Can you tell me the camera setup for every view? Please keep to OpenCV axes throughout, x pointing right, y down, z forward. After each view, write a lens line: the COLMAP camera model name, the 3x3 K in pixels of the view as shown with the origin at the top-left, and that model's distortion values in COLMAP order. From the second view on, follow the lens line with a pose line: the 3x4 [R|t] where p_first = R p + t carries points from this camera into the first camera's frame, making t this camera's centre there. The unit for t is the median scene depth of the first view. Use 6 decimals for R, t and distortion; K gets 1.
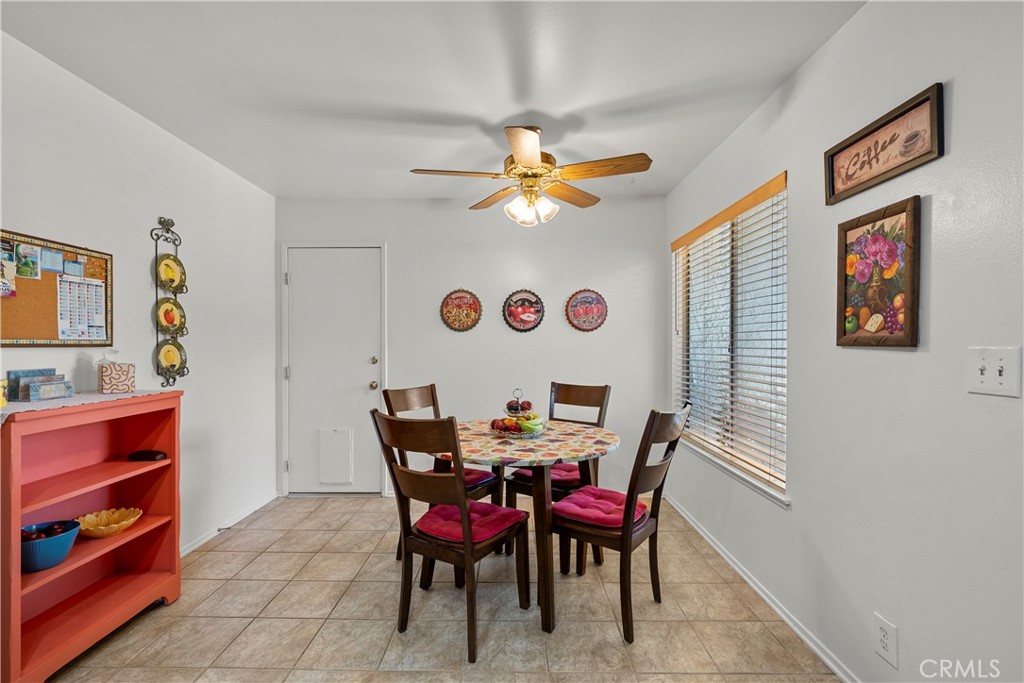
lens RADIAL K [[454.9, 0, 496.4], [0, 454.9, 344.9], [0, 0, 1]] dist [-0.002367, -0.000059]
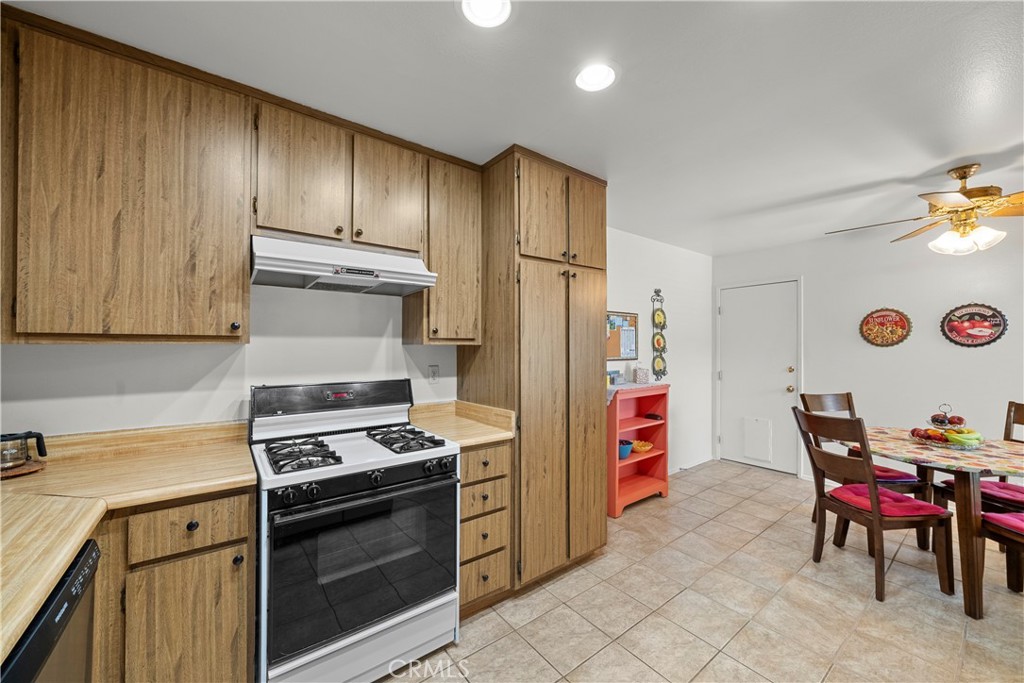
lens RADIAL K [[388.8, 0, 514.4], [0, 388.8, 347.3], [0, 0, 1]] dist [-0.002785, -0.000043]
pose [[0.643991, 0.002874, -0.765027, 0.097327], [0.001214, 0.999988, 0.004779, -0.051323], [0.765032, -0.004006, 0.643980, -0.443974]]
